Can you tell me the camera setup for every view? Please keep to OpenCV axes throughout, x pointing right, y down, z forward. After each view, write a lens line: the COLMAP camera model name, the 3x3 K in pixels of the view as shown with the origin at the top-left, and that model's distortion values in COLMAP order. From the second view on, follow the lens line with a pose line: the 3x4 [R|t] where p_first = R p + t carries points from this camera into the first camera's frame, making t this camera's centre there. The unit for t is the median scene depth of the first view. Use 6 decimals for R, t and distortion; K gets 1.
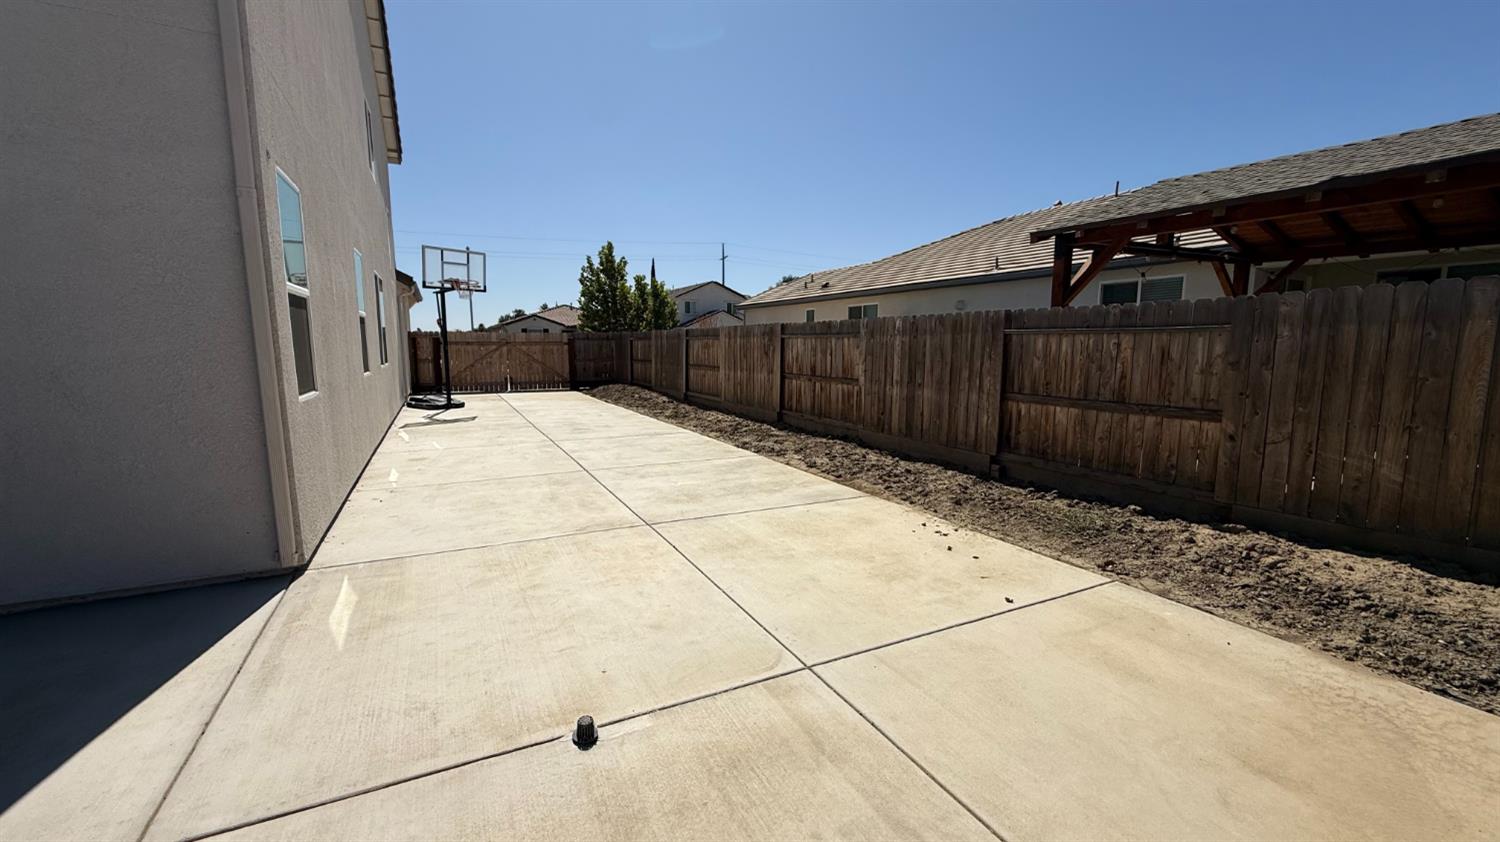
lens RADIAL K [[600.9, 0, 750.6], [0, 600.9, 421.0], [0, 0, 1]] dist [0.001185, 0.000103]
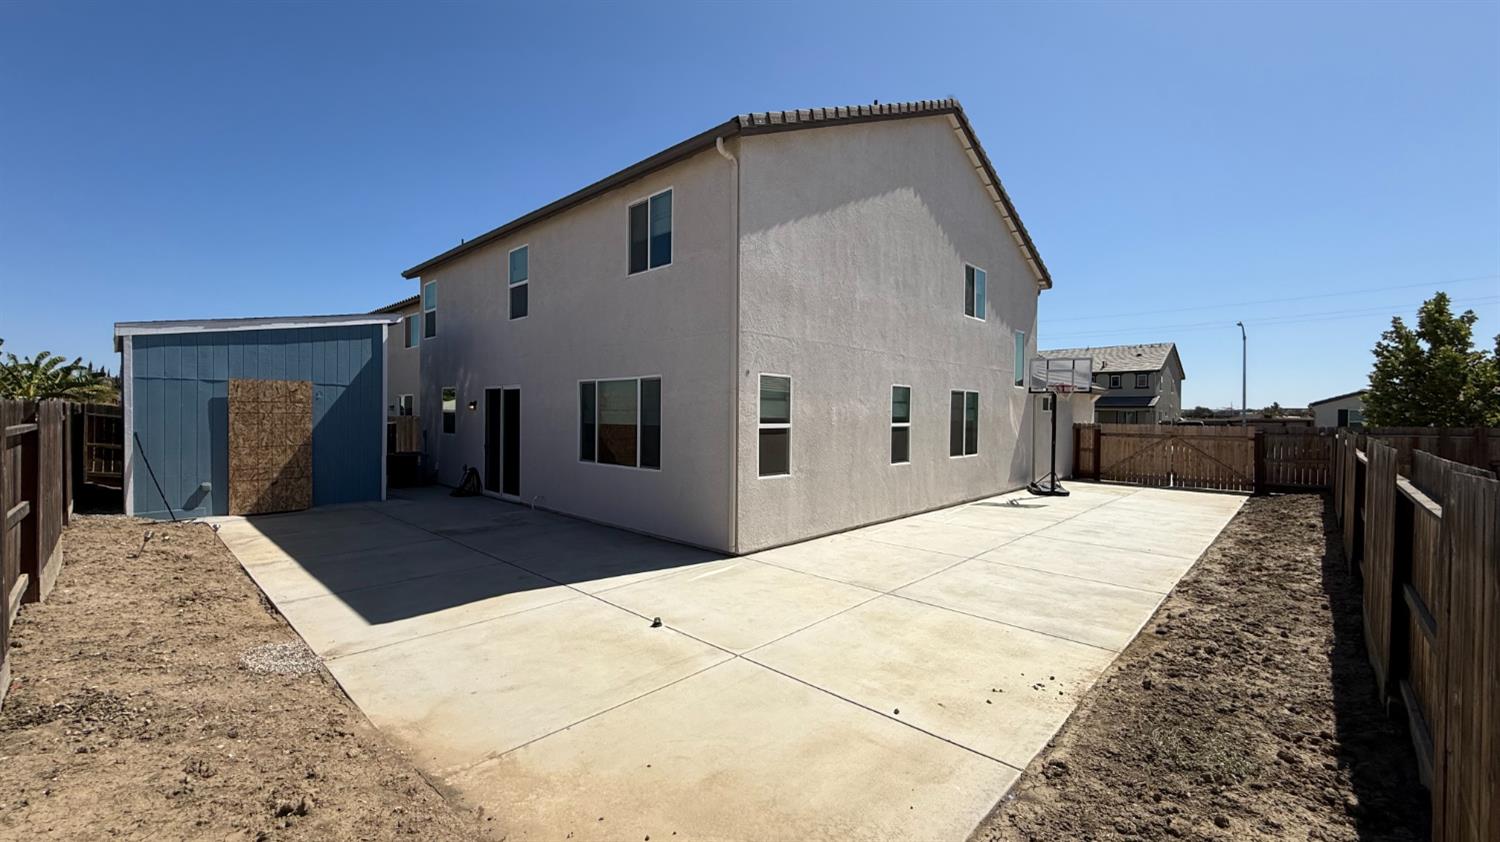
lens RADIAL K [[600.9, 0, 749.0], [0, 600.9, 423.1], [0, 0, 1]] dist [0.001185, 0.000103]
pose [[0.337140, 0.019389, -0.941255, 0.919330], [-0.131063, 0.991019, -0.026530, -0.125791], [0.932287, 0.132308, 0.336654, 0.161507]]
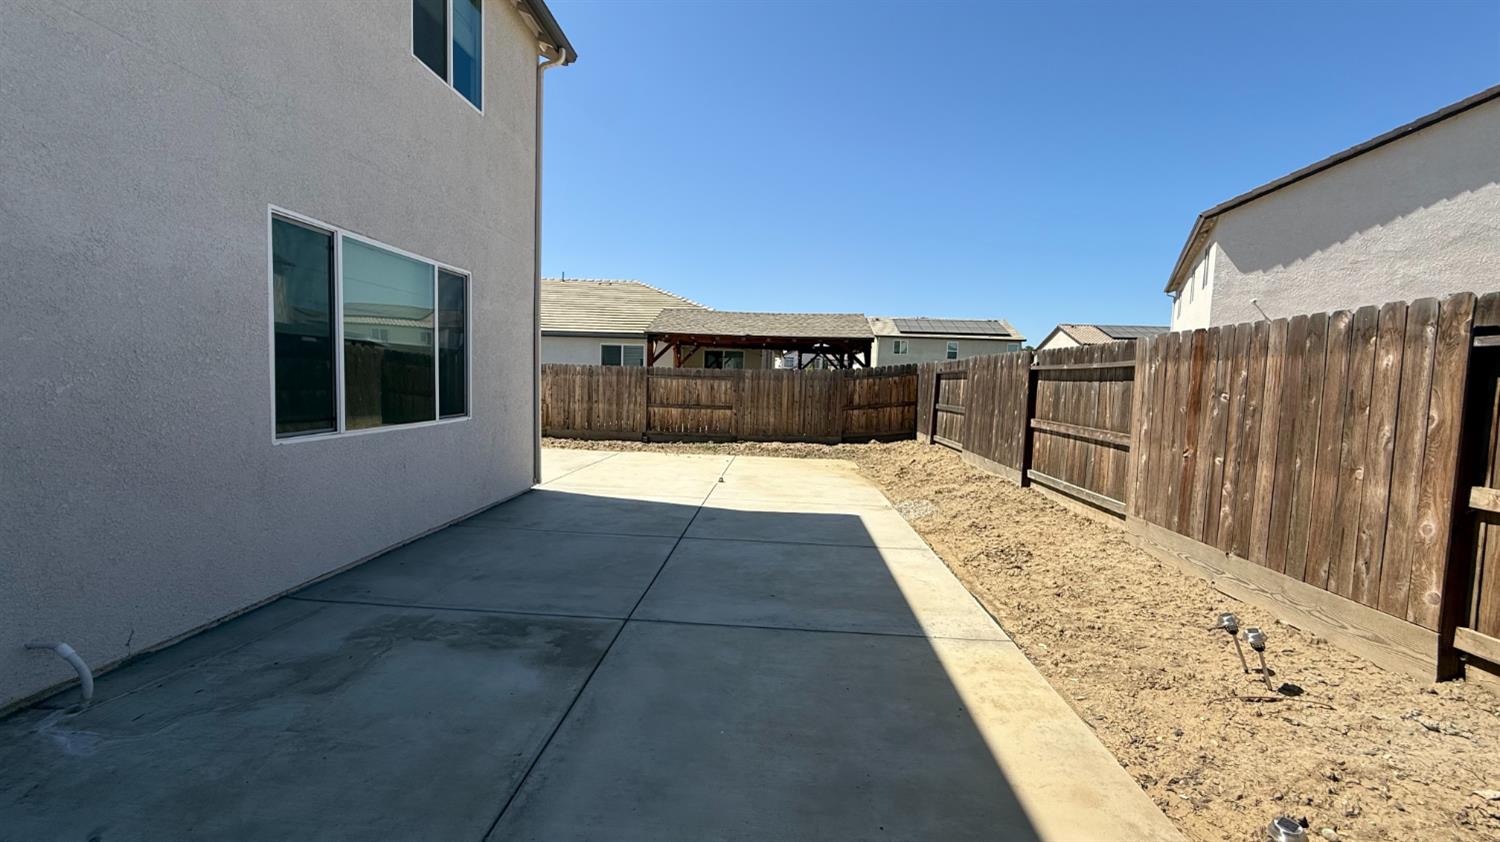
lens RADIAL K [[600.9, 0, 748.5], [0, 600.9, 419.5], [0, 0, 1]] dist [0.001185, 0.000103]
pose [[0.506012, -0.040913, 0.861556, -1.634369], [0.080721, 0.996737, -0.000077, 0.052546], [-0.858741, 0.069585, 0.507663, -0.555531]]
